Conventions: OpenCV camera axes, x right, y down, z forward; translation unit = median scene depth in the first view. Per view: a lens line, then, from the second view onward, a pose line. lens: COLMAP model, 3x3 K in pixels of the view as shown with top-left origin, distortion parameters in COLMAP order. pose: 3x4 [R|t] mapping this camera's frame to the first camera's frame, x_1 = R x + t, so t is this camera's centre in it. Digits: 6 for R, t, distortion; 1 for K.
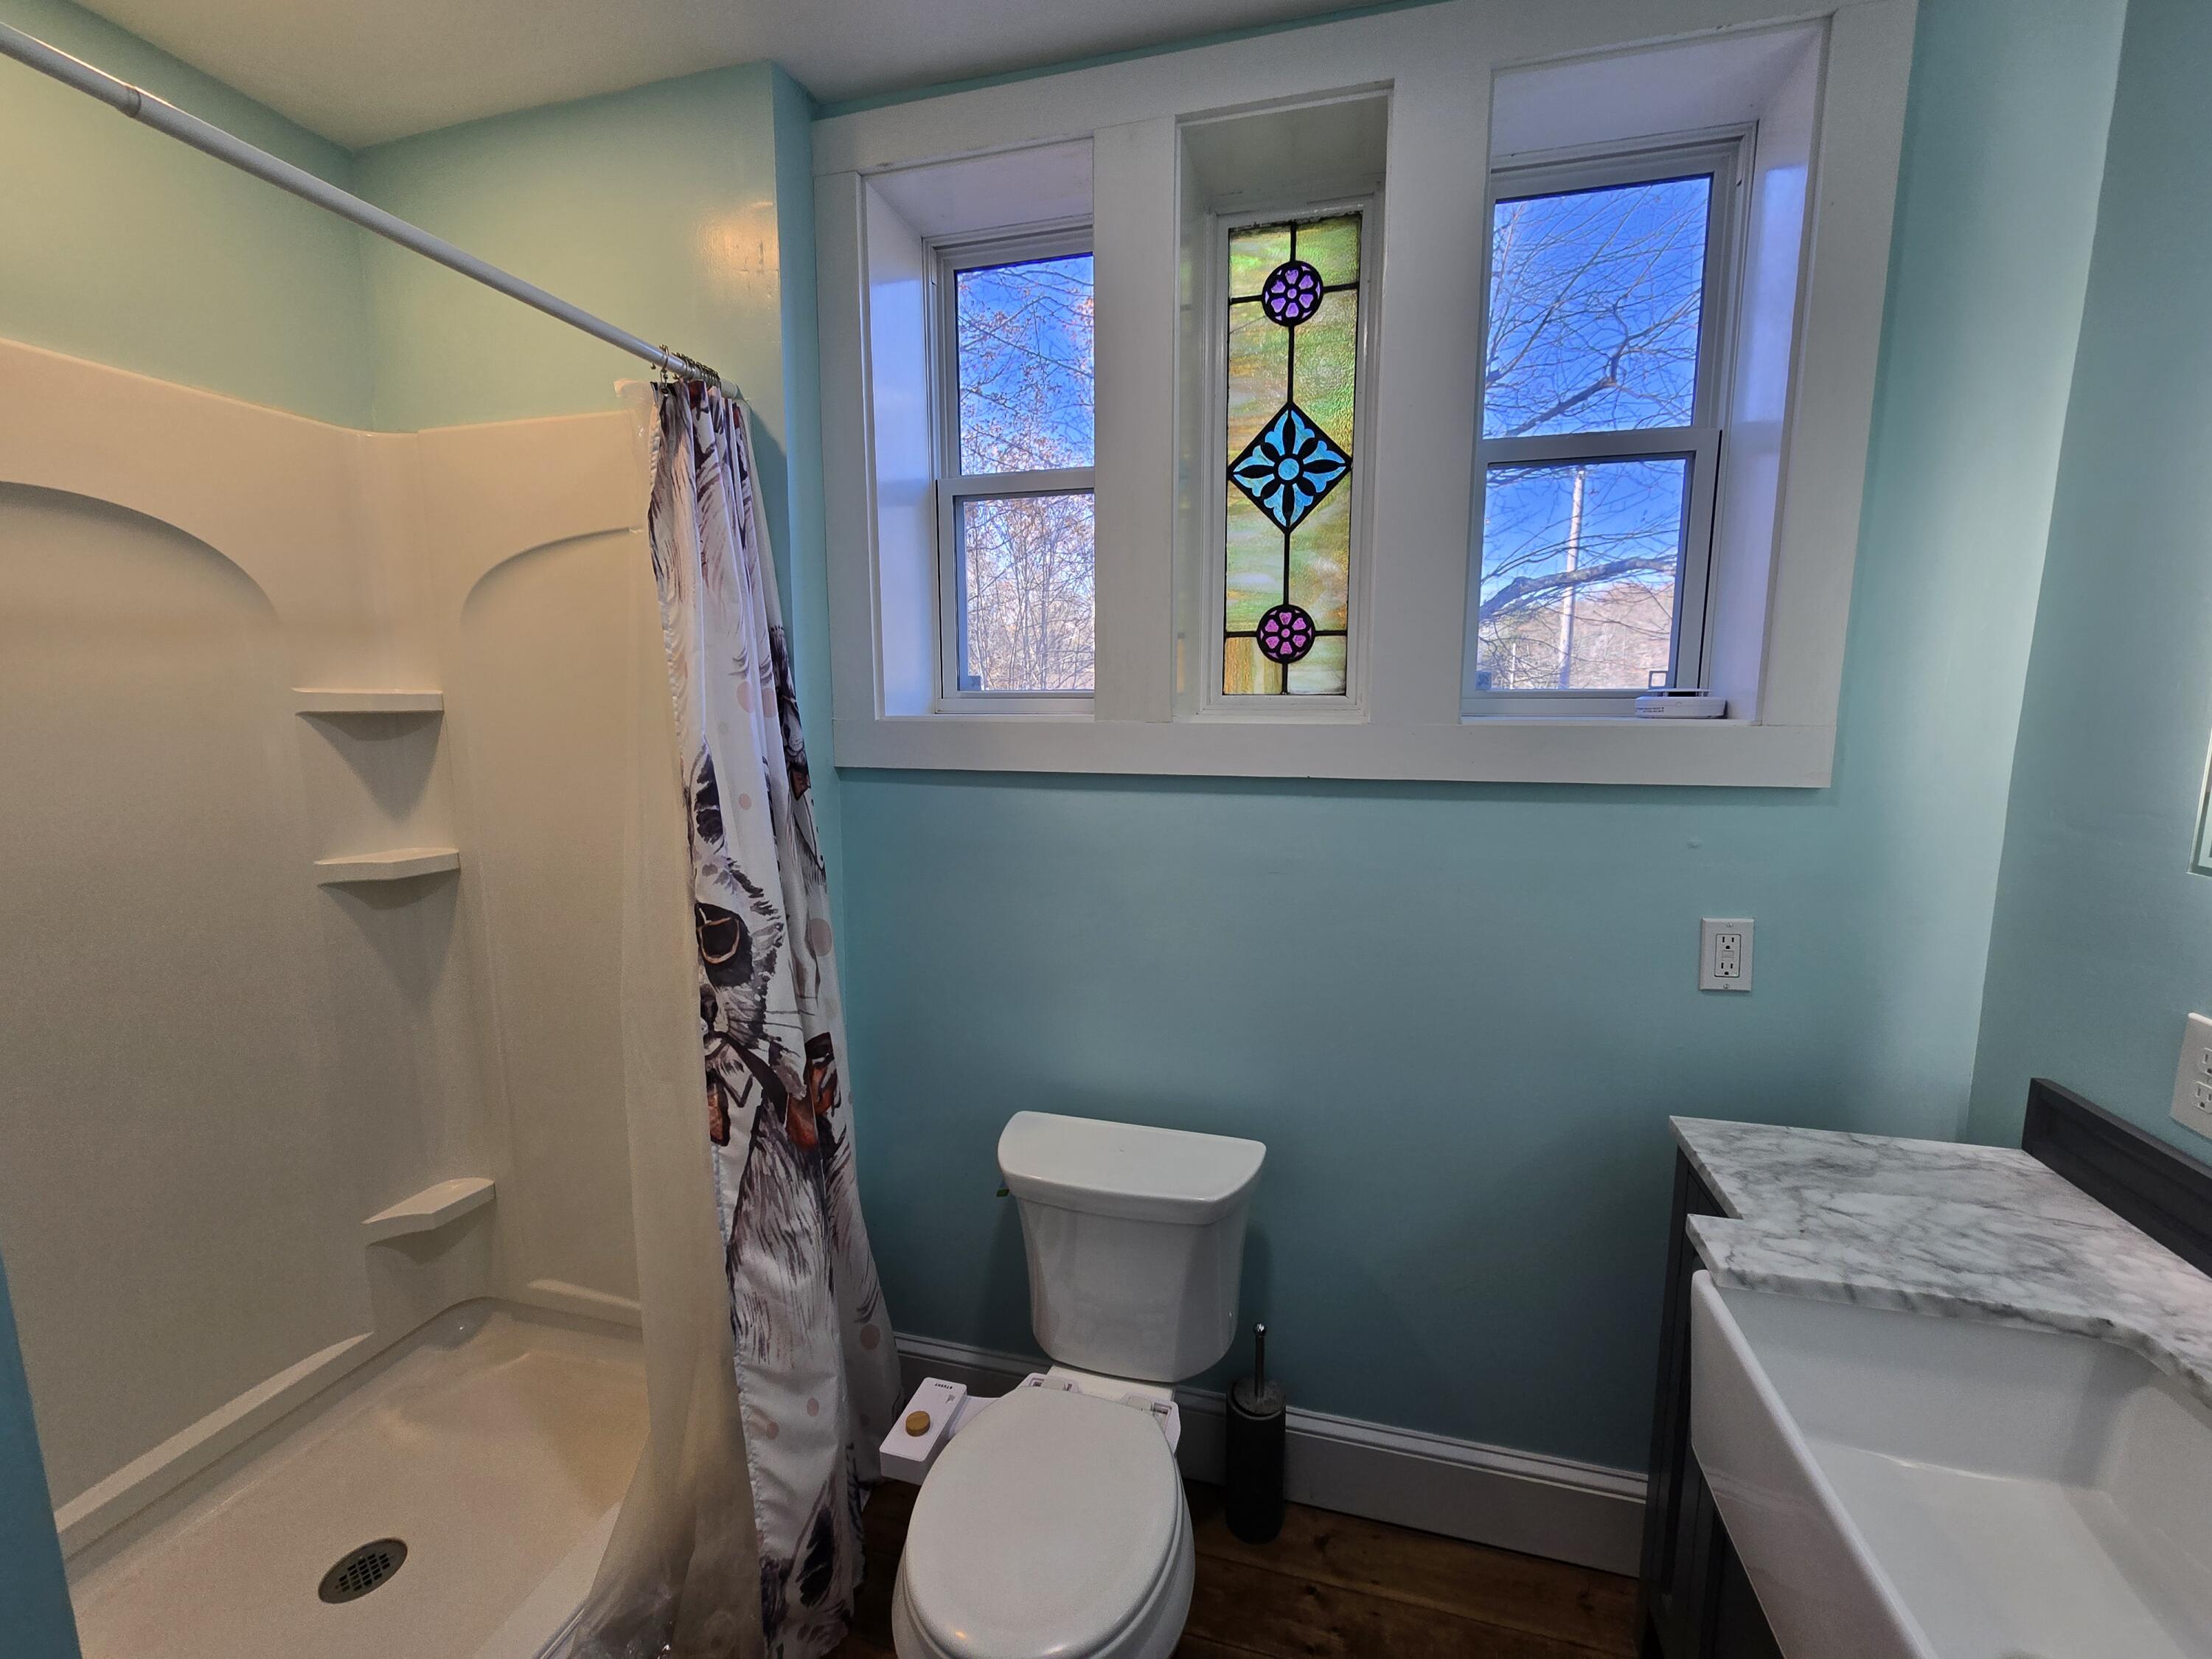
lens RADIAL K [[907.6, 0, 1111.4], [0, 907.6, 833.5], [0, 0, 1]] dist [-0.006053, 0.000713]
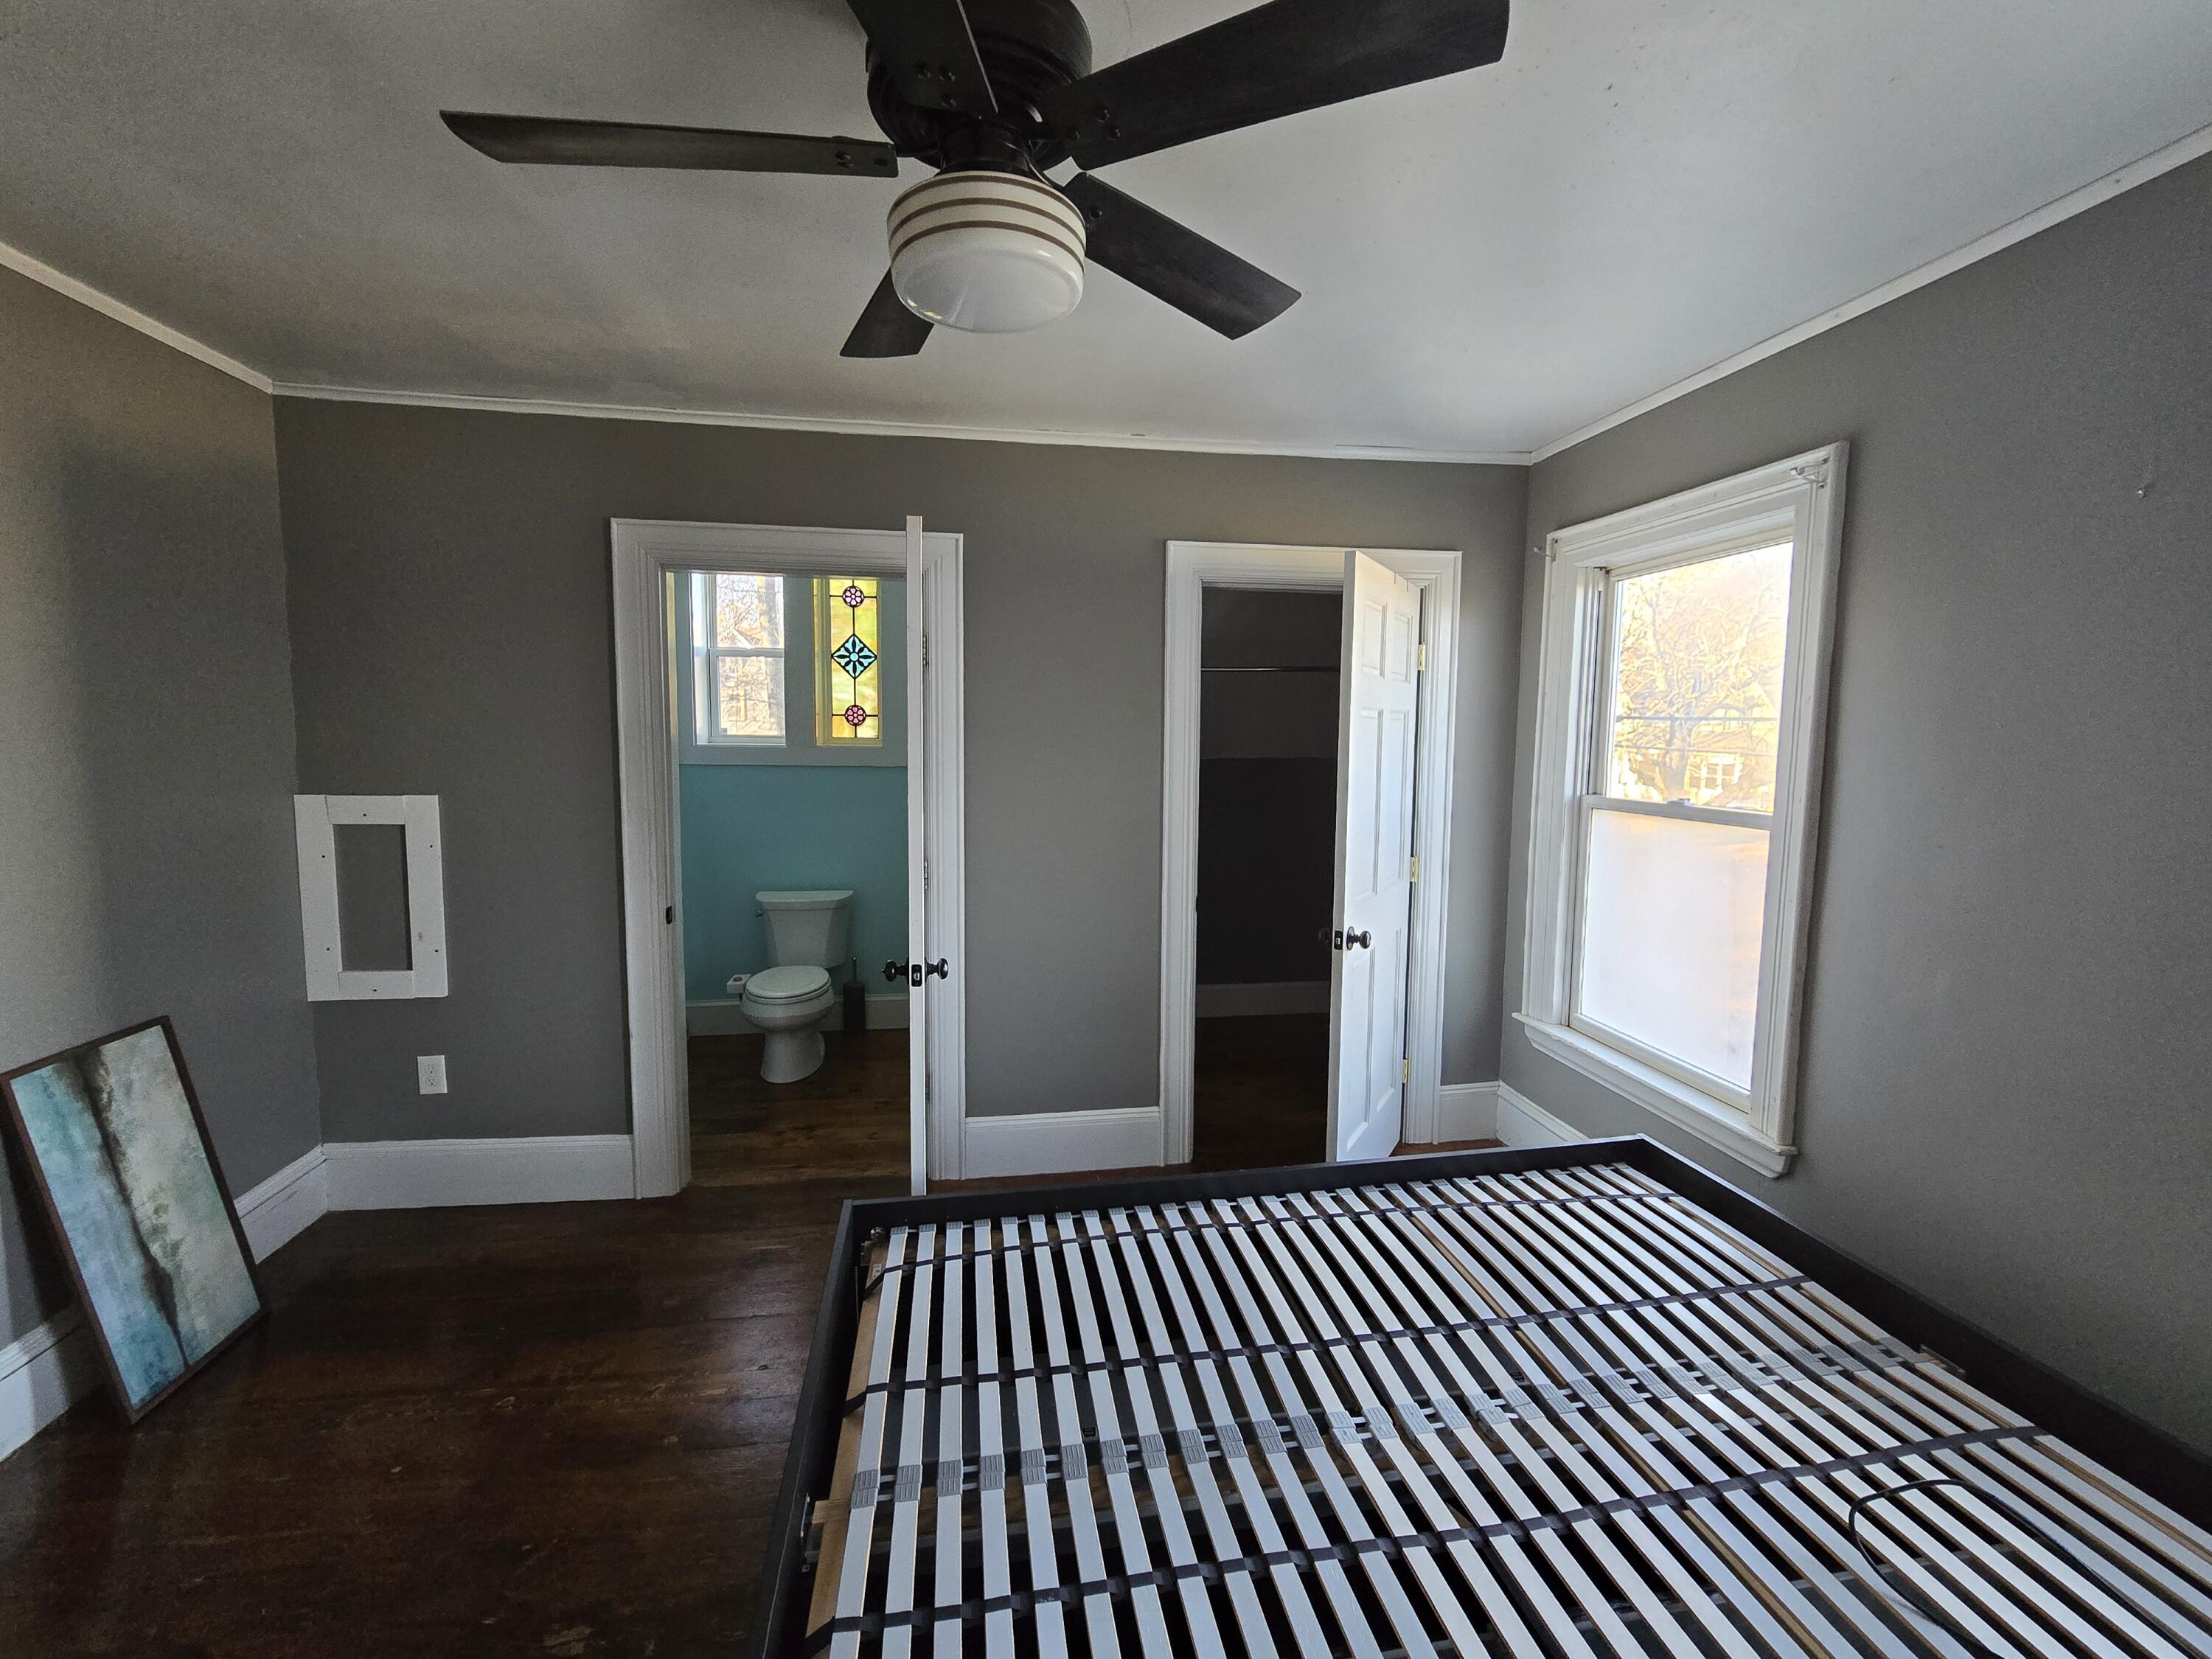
lens RADIAL K [[907.6, 0, 1105.7], [0, 907.6, 823.5], [0, 0, 1]] dist [-0.006053, 0.000713]
pose [[0.906815, -0.028293, 0.420579, -0.289973], [0.047812, 0.998210, -0.035938, 0.245513], [-0.418809, 0.052698, 0.906544, -1.820149]]
